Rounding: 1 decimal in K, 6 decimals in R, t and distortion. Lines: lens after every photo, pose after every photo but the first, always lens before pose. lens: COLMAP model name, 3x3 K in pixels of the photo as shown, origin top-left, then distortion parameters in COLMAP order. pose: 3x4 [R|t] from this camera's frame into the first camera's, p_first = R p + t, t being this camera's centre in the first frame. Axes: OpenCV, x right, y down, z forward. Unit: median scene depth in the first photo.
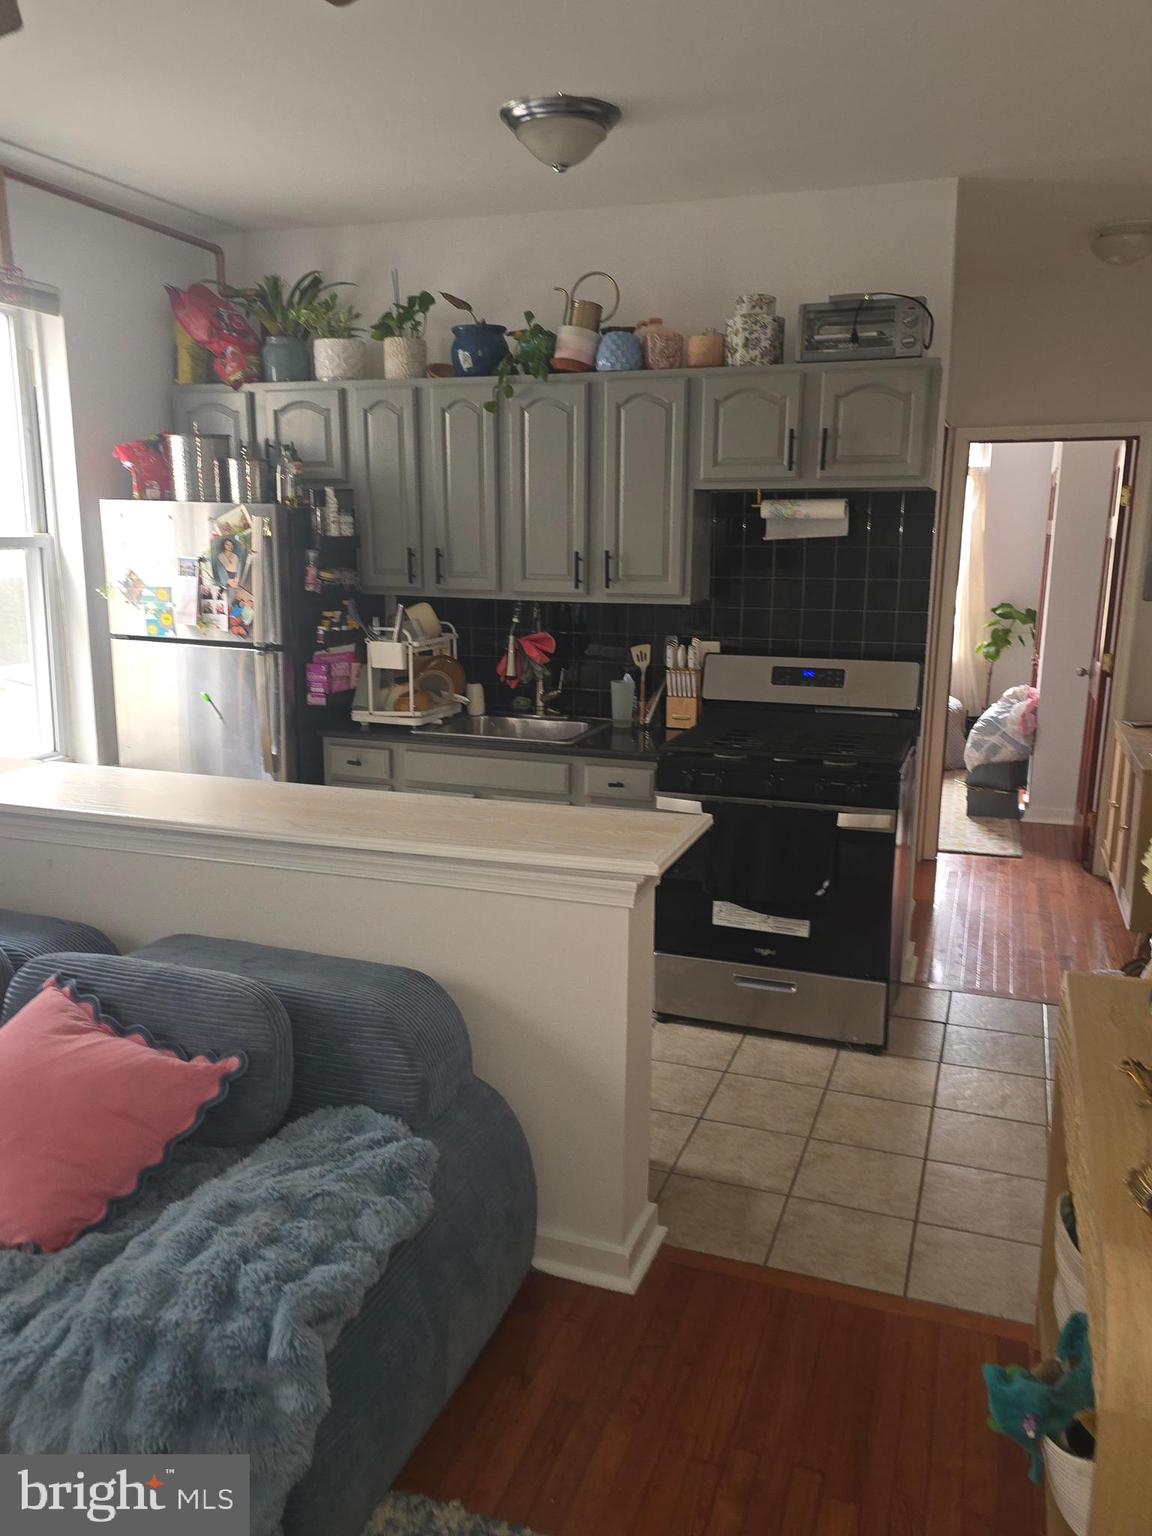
lens RADIAL K [[1157.5, 0, 574.7], [0, 1157.5, 762.7], [0, 0, 1]] dist [0.067823, -0.025865]
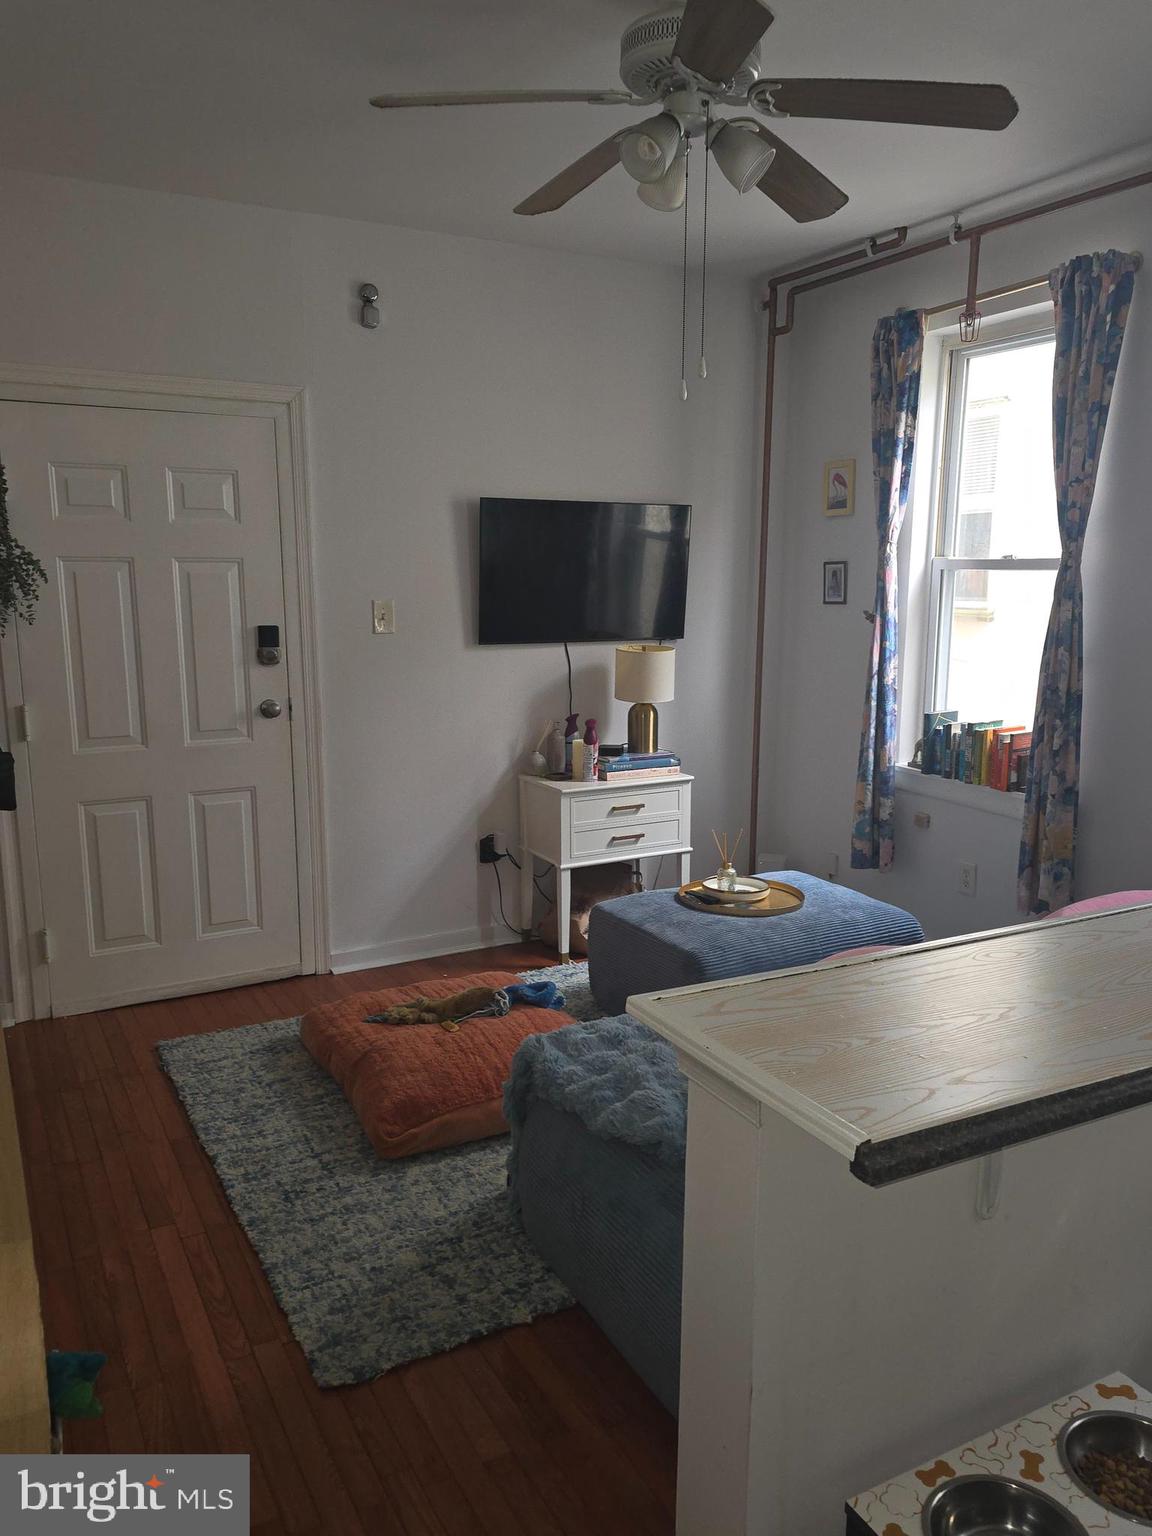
lens RADIAL K [[1157.5, 0, 588.3], [0, 1157.5, 774.9], [0, 0, 1]] dist [0.067823, -0.025865]
pose [[-0.652710, 0.133892, -0.745682, 0.356609], [-0.152090, 0.941065, 0.302102, -0.149266], [0.742185, 0.310595, -0.593879, 0.817049]]
